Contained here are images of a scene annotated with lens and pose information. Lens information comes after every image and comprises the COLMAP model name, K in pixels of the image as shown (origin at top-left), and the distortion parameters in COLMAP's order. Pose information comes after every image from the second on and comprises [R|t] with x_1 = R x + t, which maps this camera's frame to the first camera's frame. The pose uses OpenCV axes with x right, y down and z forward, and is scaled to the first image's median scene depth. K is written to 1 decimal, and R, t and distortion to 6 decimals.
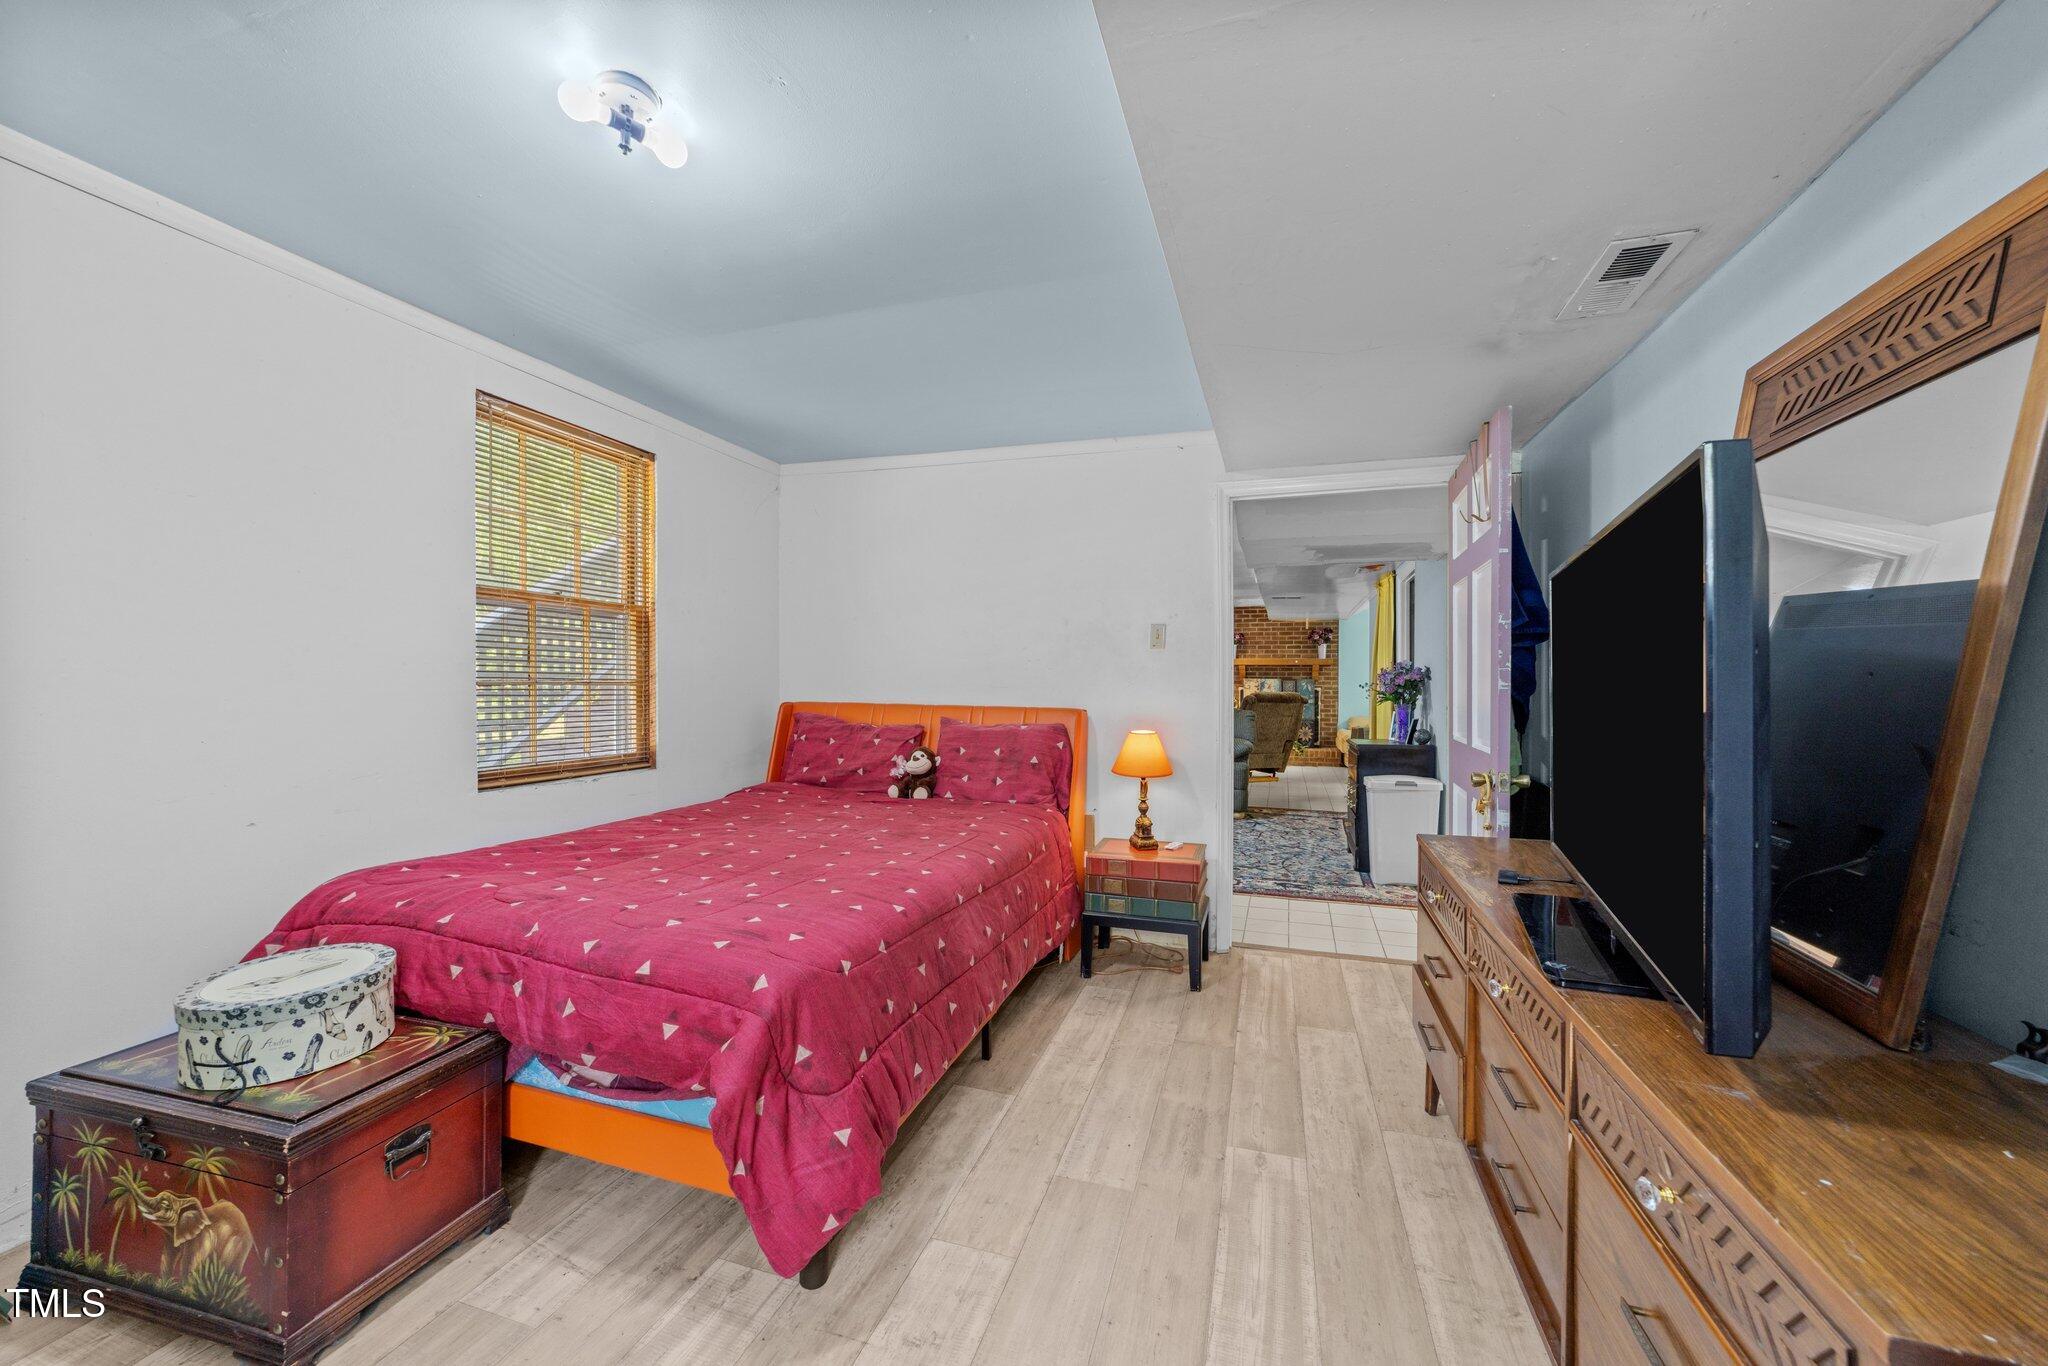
lens RADIAL K [[777.7, 0, 1017.3], [0, 777.7, 685.5], [0, 0, 1]] dist [-0.013304, 0.002849]
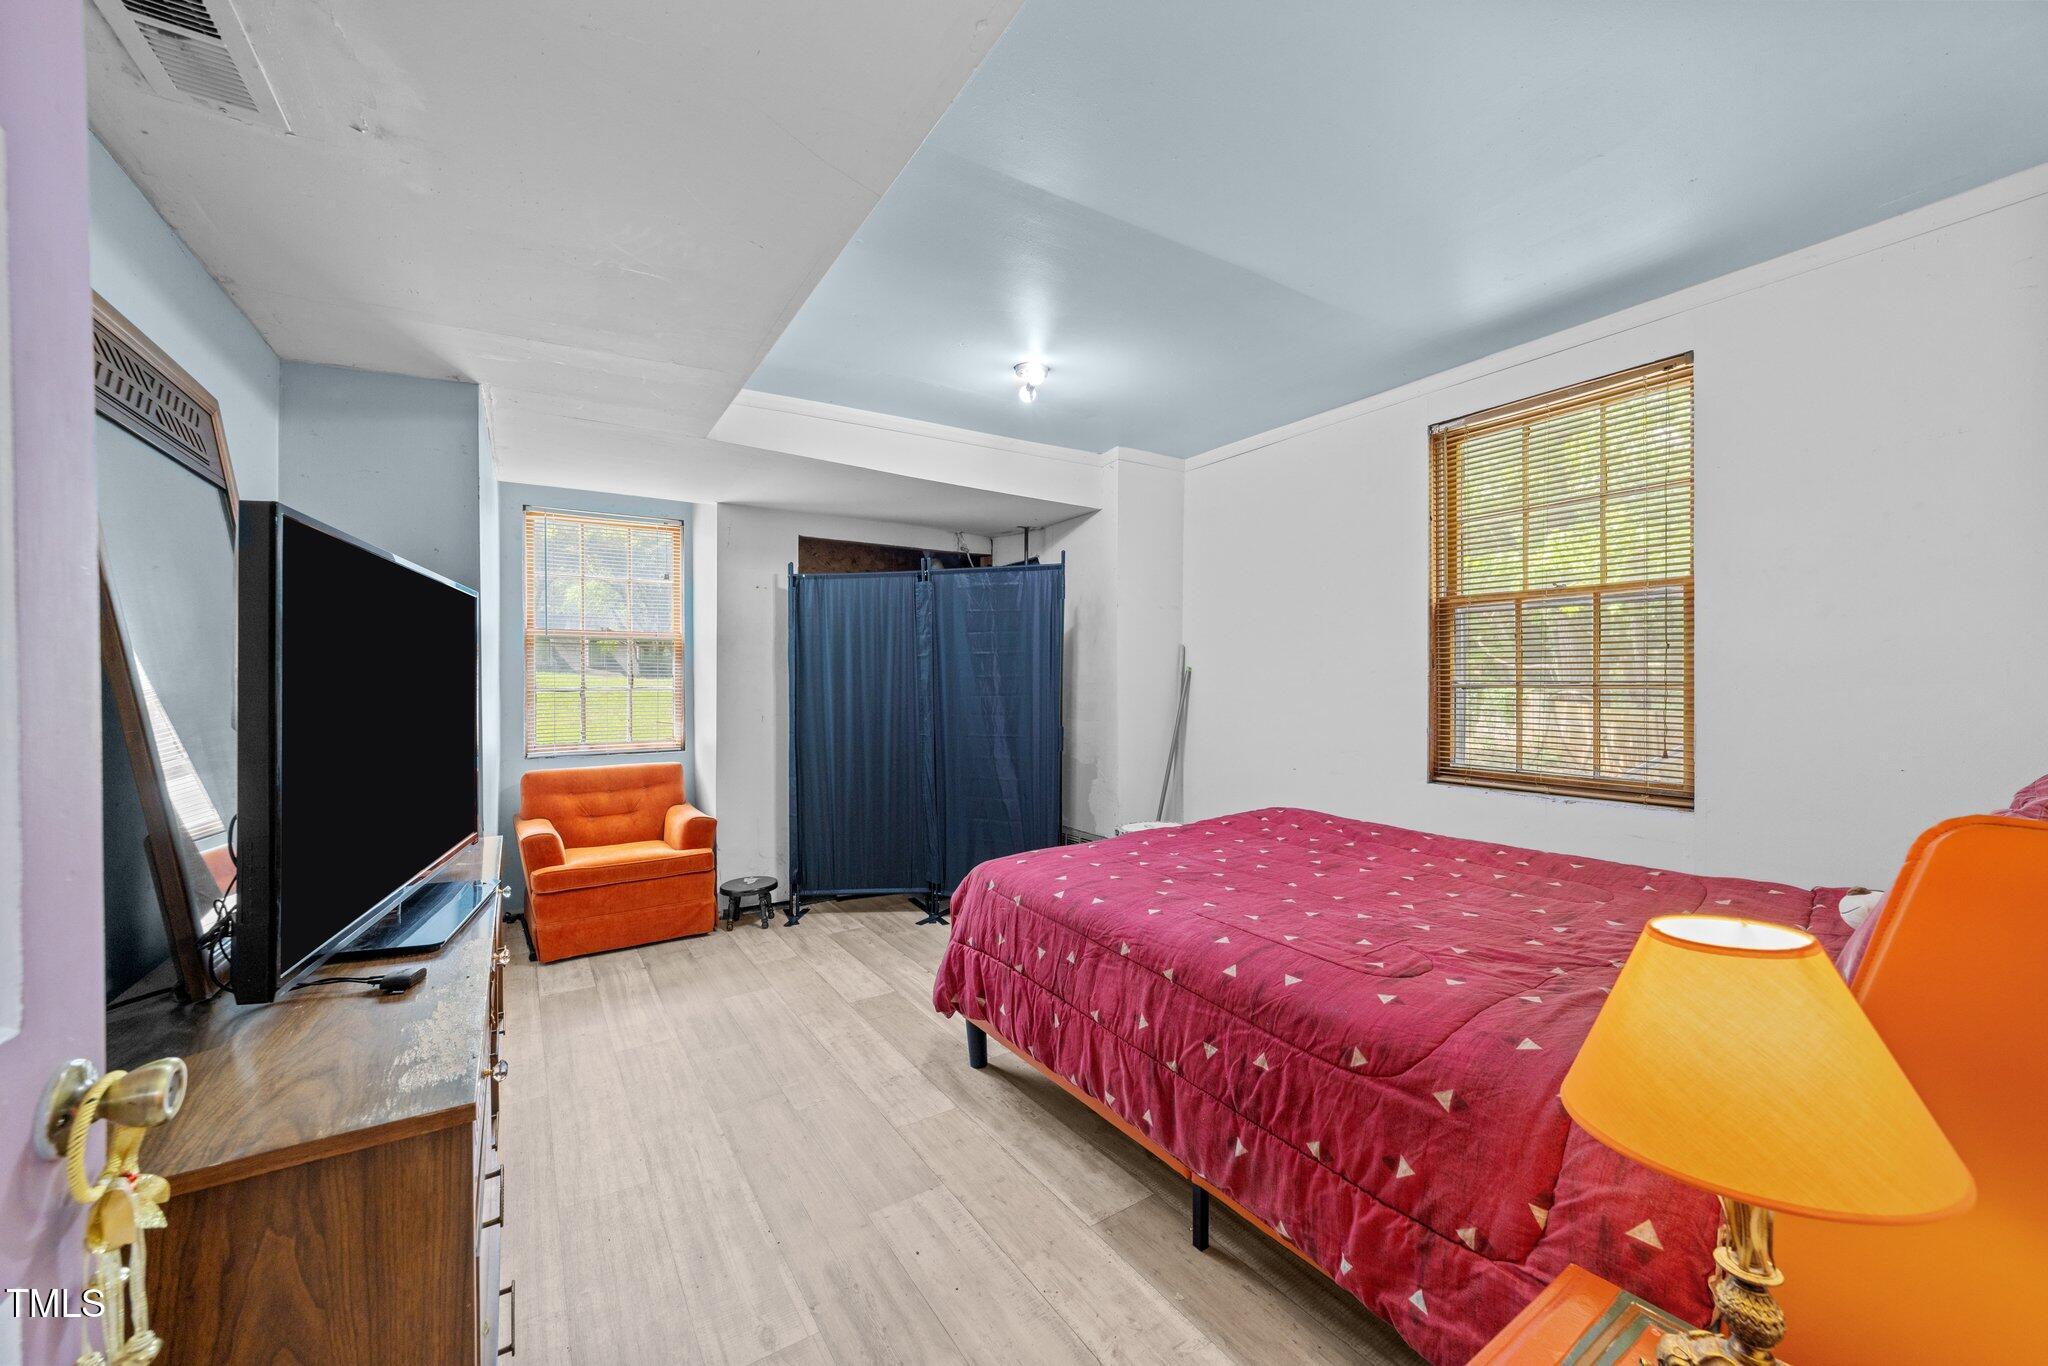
lens RADIAL K [[777.7, 0, 1020.8], [0, 777.7, 686.3], [0, 0, 1]] dist [-0.013304, 0.002849]
pose [[-0.628522, -0.002223, -0.777788, 0.596249], [-0.000137, 0.999996, -0.002747, -0.001197], [0.777792, -0.001620, -0.628520, 1.339038]]
